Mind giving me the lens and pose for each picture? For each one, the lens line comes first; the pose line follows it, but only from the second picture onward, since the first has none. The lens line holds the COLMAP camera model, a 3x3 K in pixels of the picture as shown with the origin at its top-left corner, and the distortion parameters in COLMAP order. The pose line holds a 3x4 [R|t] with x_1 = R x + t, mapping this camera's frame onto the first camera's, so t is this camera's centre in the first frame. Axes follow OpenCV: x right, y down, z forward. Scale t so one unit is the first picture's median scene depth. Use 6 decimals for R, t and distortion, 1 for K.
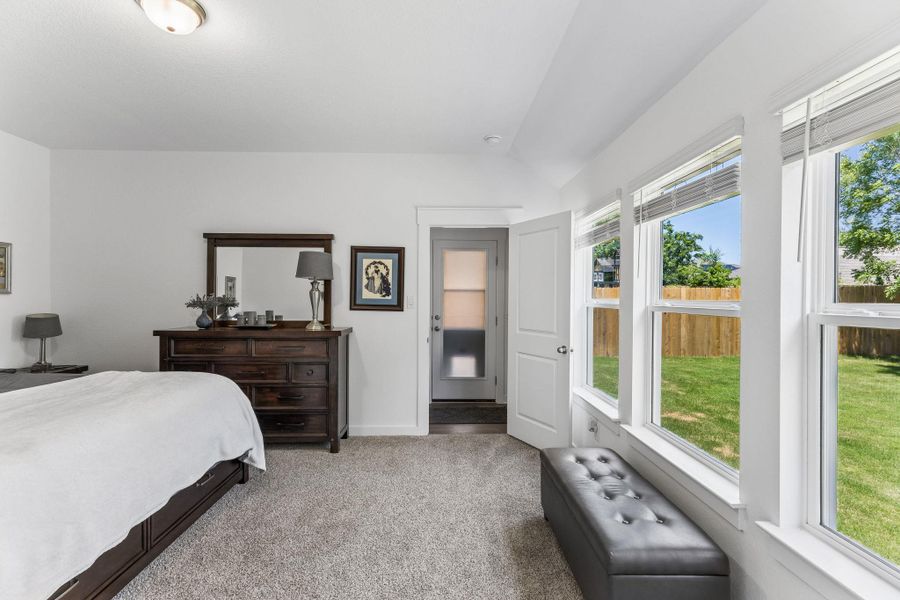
lens RADIAL K [[412.9, 0, 450.5], [0, 412.9, 297.3], [0, 0, 1]] dist [-0.000339, 0.000140]
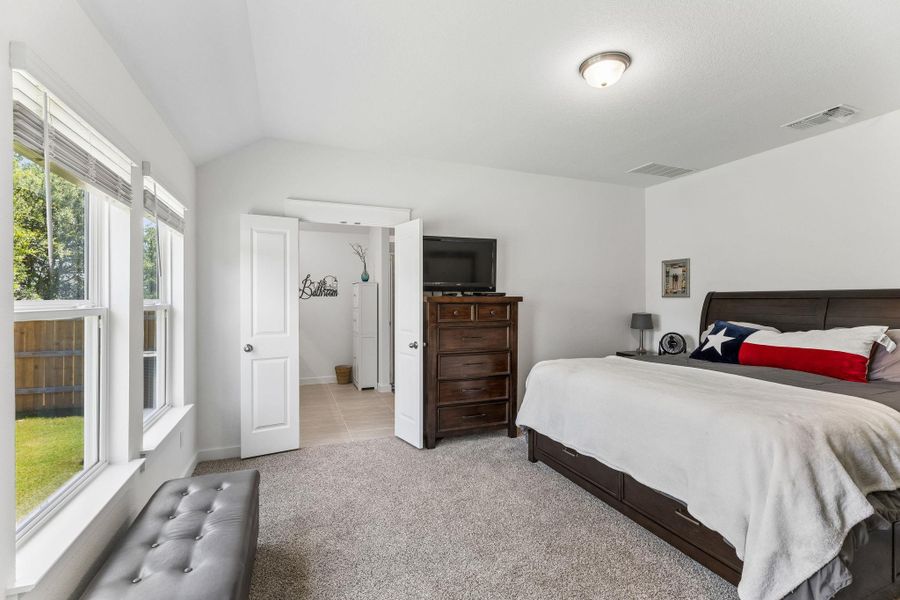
lens RADIAL K [[412.9, 0, 450.5], [0, 412.9, 297.3], [0, 0, 1]] dist [-0.000339, 0.000140]
pose [[-0.942132, -0.003607, -0.335222, 0.072452], [-0.000913, 0.999966, -0.008194, -0.002880], [0.335240, -0.007414, -0.942103, 0.903272]]
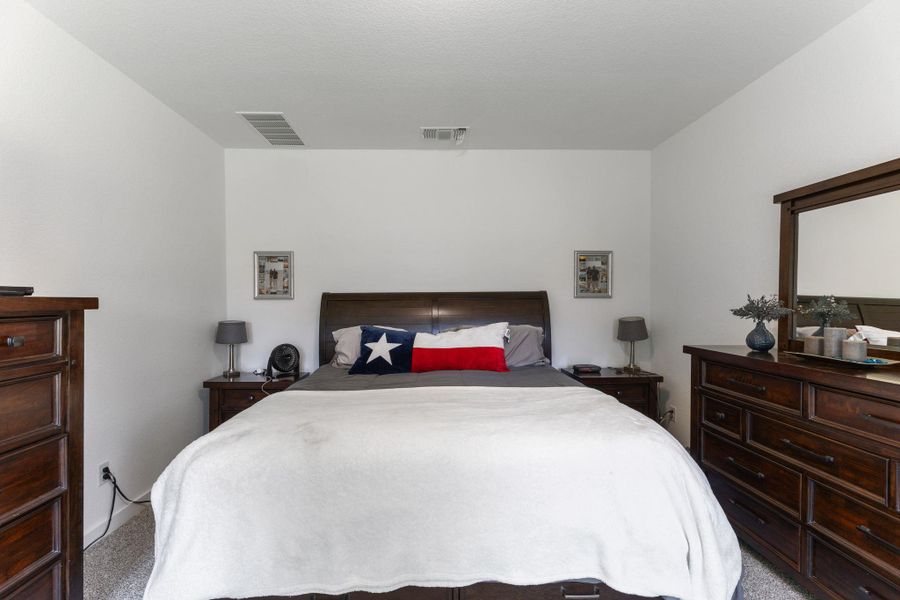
lens RADIAL K [[412.9, 0, 447.5], [0, 412.9, 304.0], [0, 0, 1]] dist [0.002706, 0.000433]
pose [[-0.007330, 0.008568, -0.999936, 0.024430], [0.010392, 0.999910, 0.008492, -0.004708], [0.999919, -0.010329, -0.007419, 0.564612]]
